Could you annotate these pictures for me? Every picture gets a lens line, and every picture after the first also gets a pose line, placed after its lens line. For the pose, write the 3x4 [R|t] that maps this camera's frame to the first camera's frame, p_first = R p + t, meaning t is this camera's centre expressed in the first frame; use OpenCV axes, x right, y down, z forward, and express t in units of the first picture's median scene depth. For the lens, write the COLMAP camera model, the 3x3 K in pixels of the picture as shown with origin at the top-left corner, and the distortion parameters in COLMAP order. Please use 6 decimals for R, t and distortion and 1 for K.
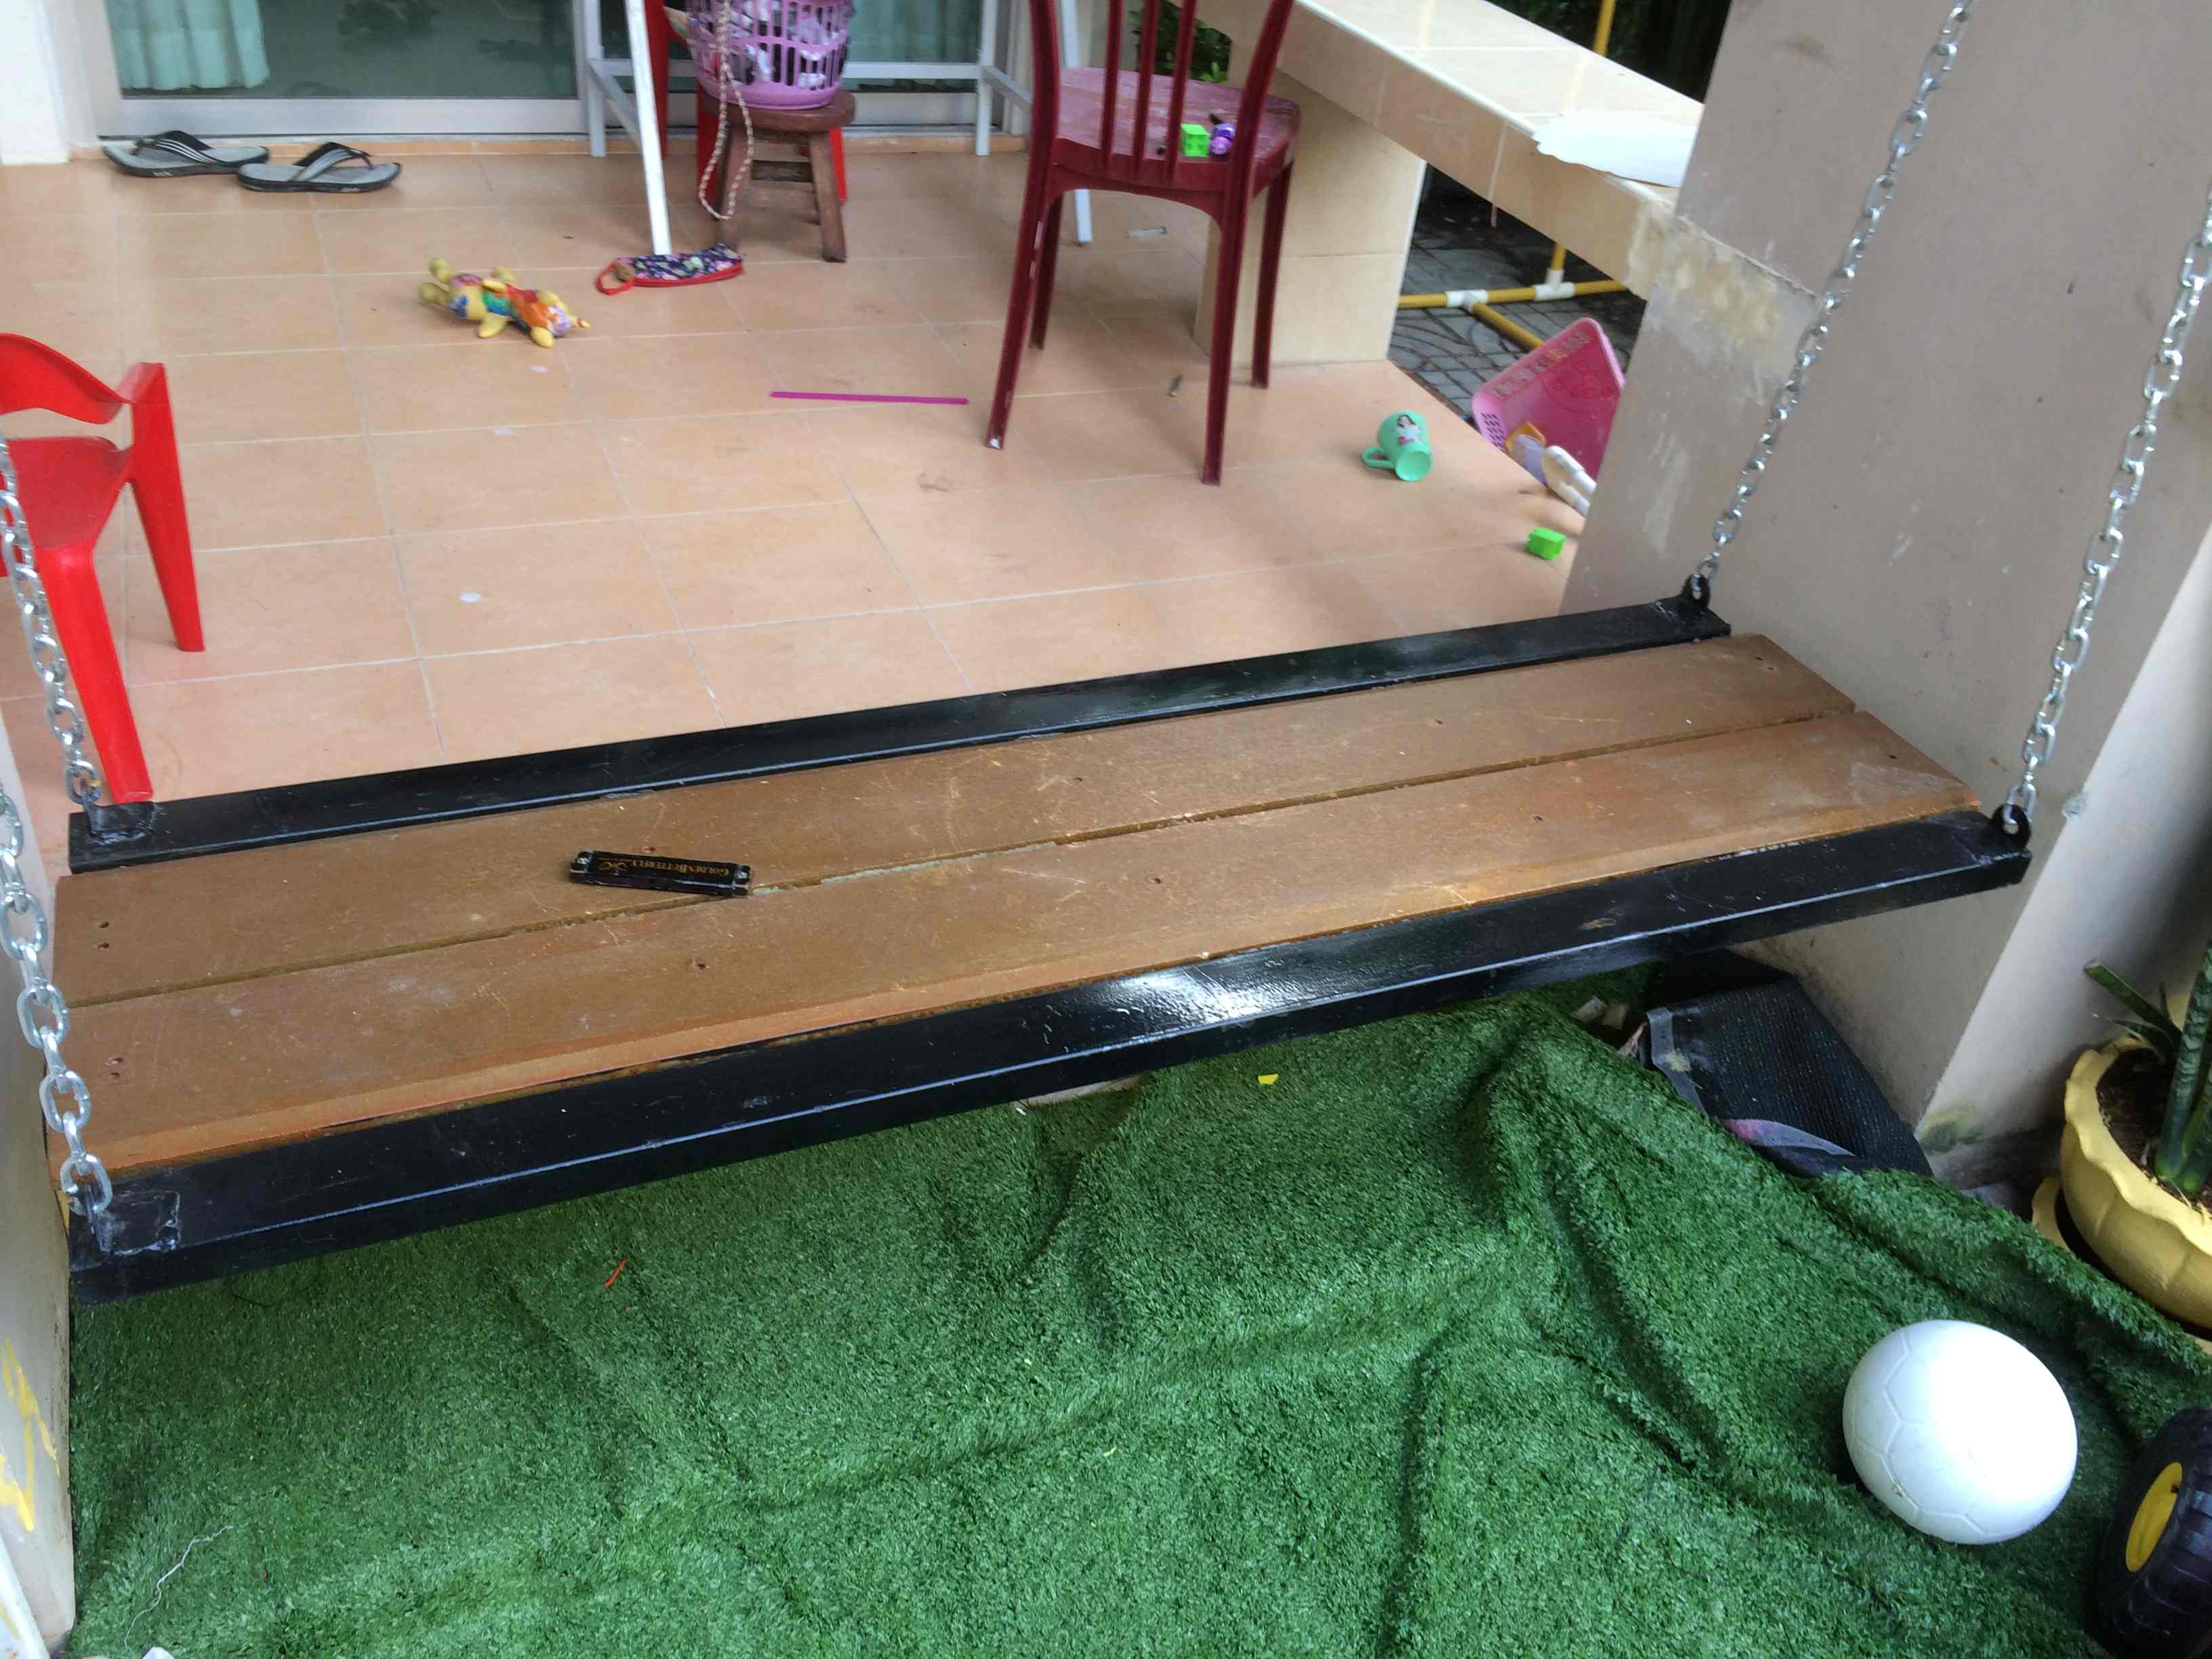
lens RADIAL K [[1890.4, 0, 1102.1], [0, 1890.4, 830.9], [0, 0, 1]] dist [0.087928, -0.111288]
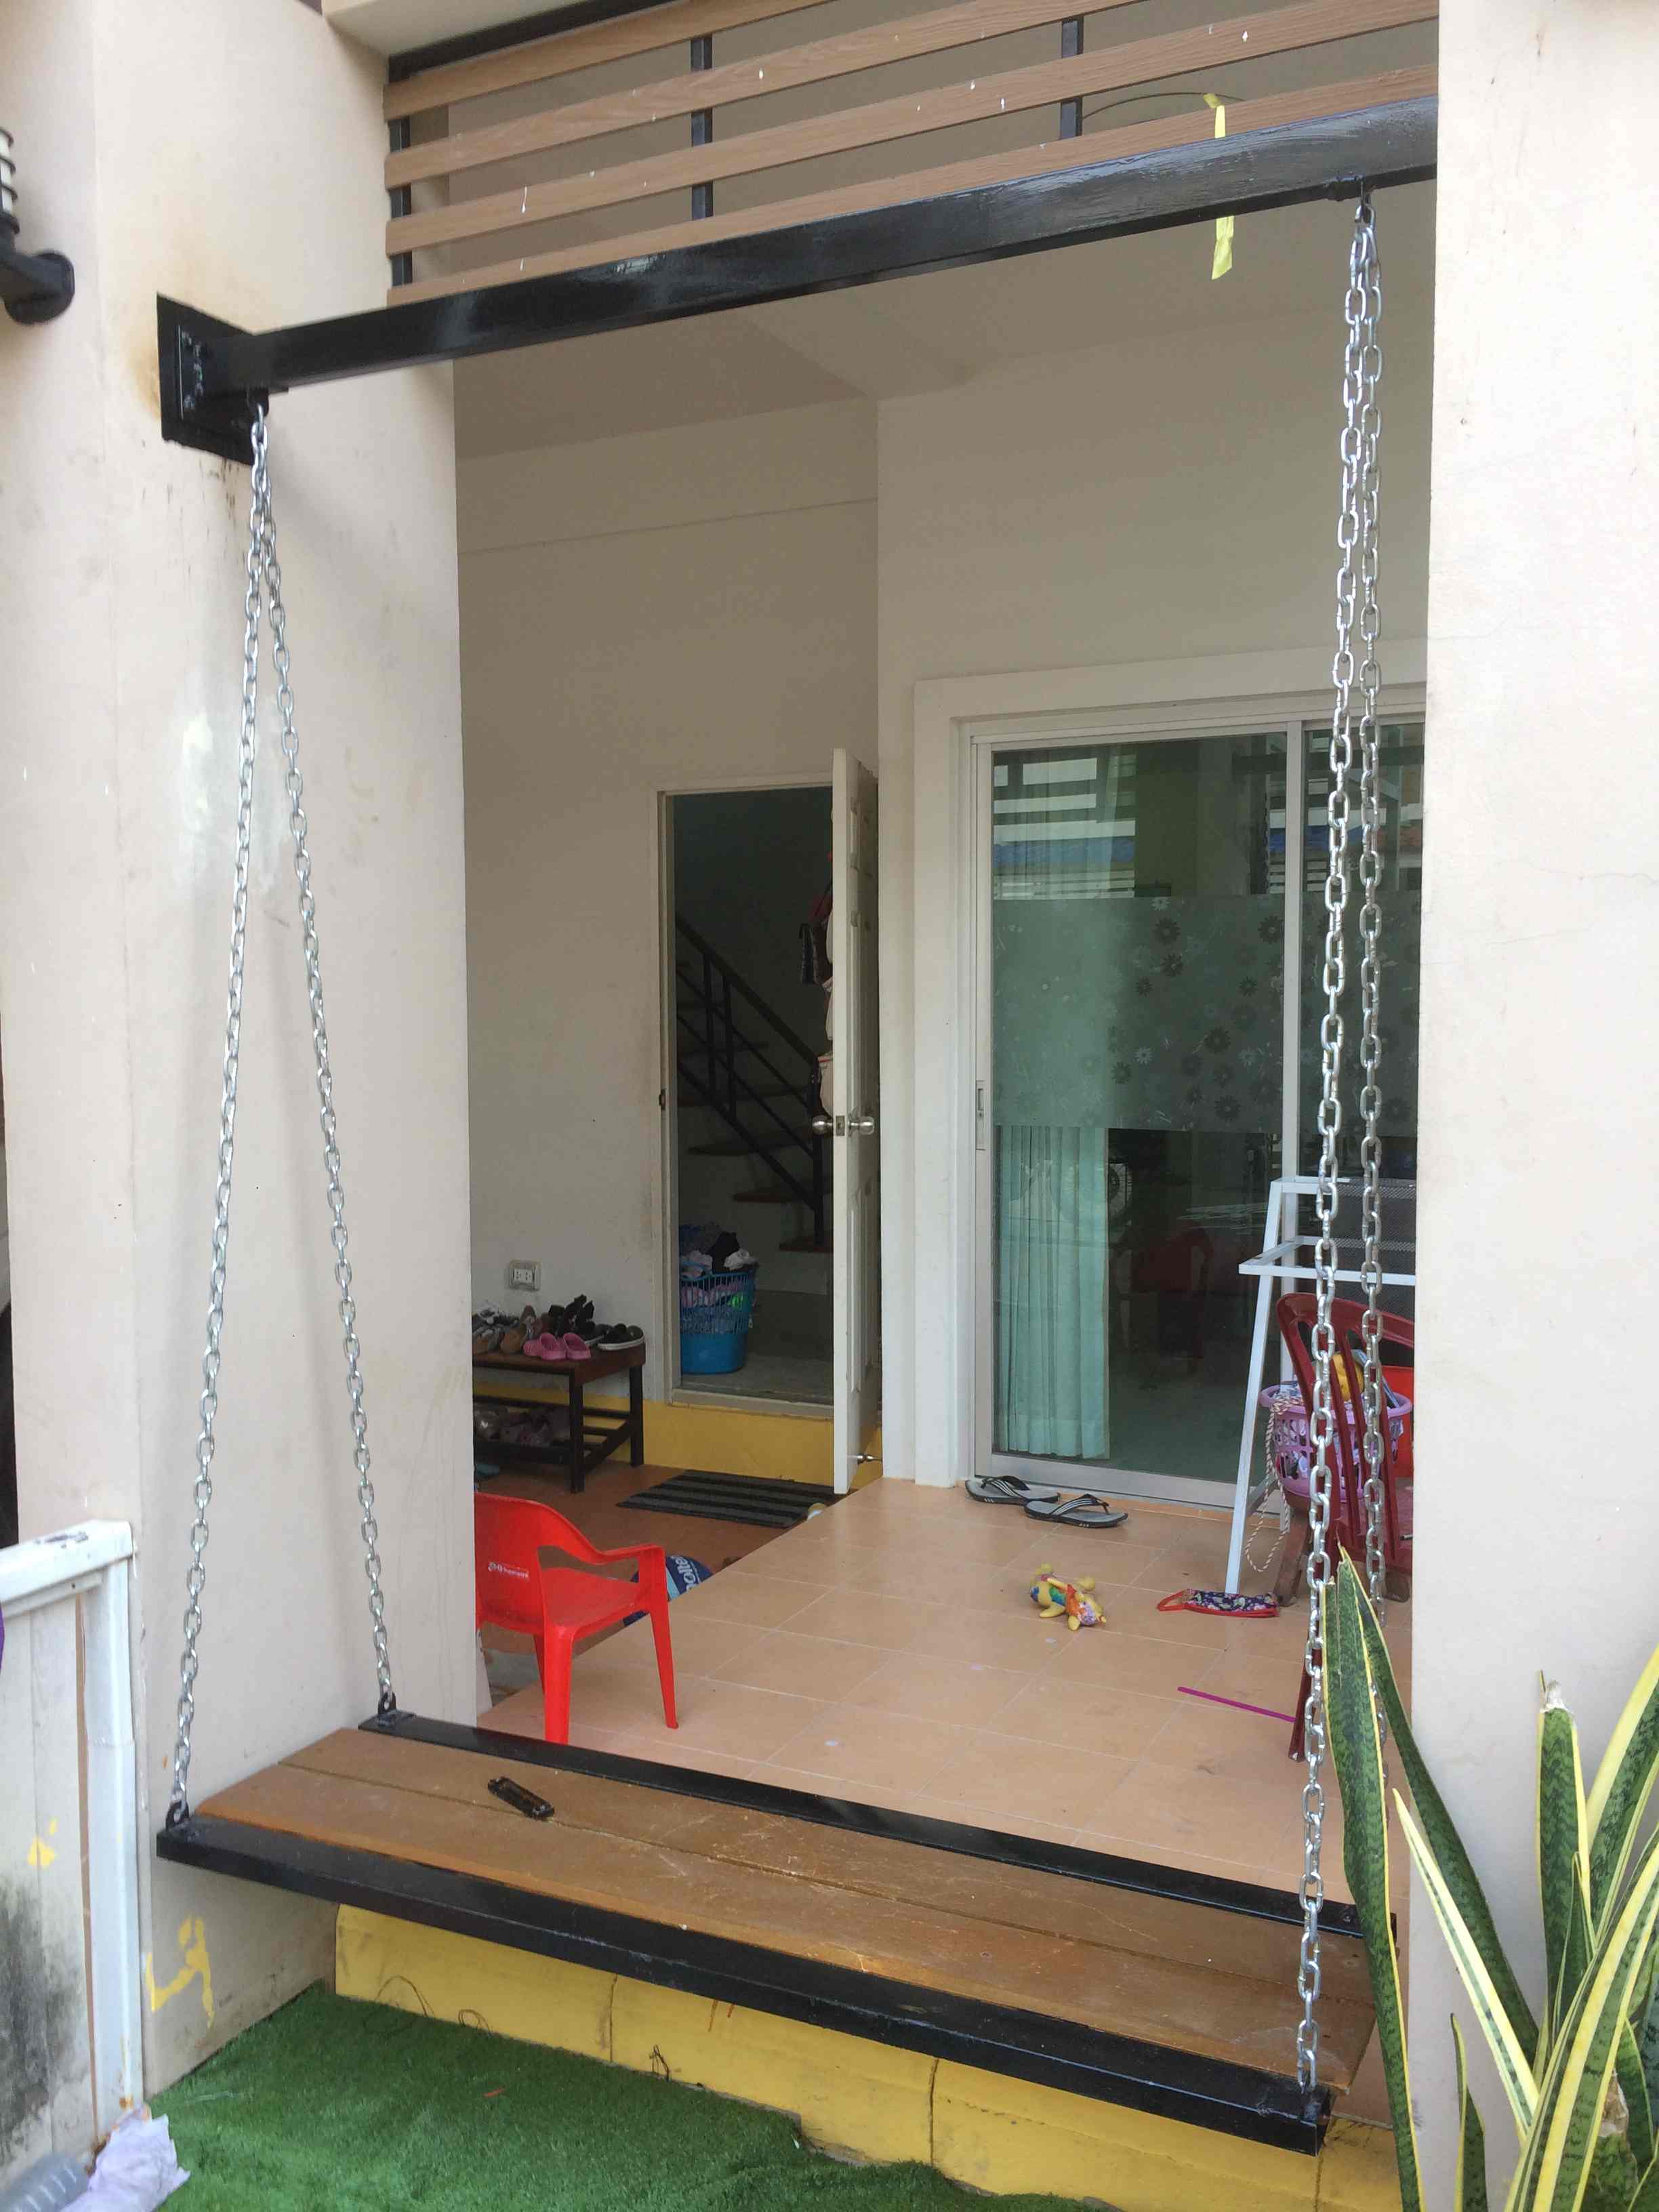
lens RADIAL K [[1890.4, 0, 833.8], [0, 1890.4, 1112.0], [0, 0, 1]] dist [0.087928, -0.111288]
pose [[0.661465, -0.047236, -0.748487, 0.592651], [-0.374690, 0.843720, -0.384374, 0.025774], [0.649670, 0.534701, 0.540393, -0.065476]]
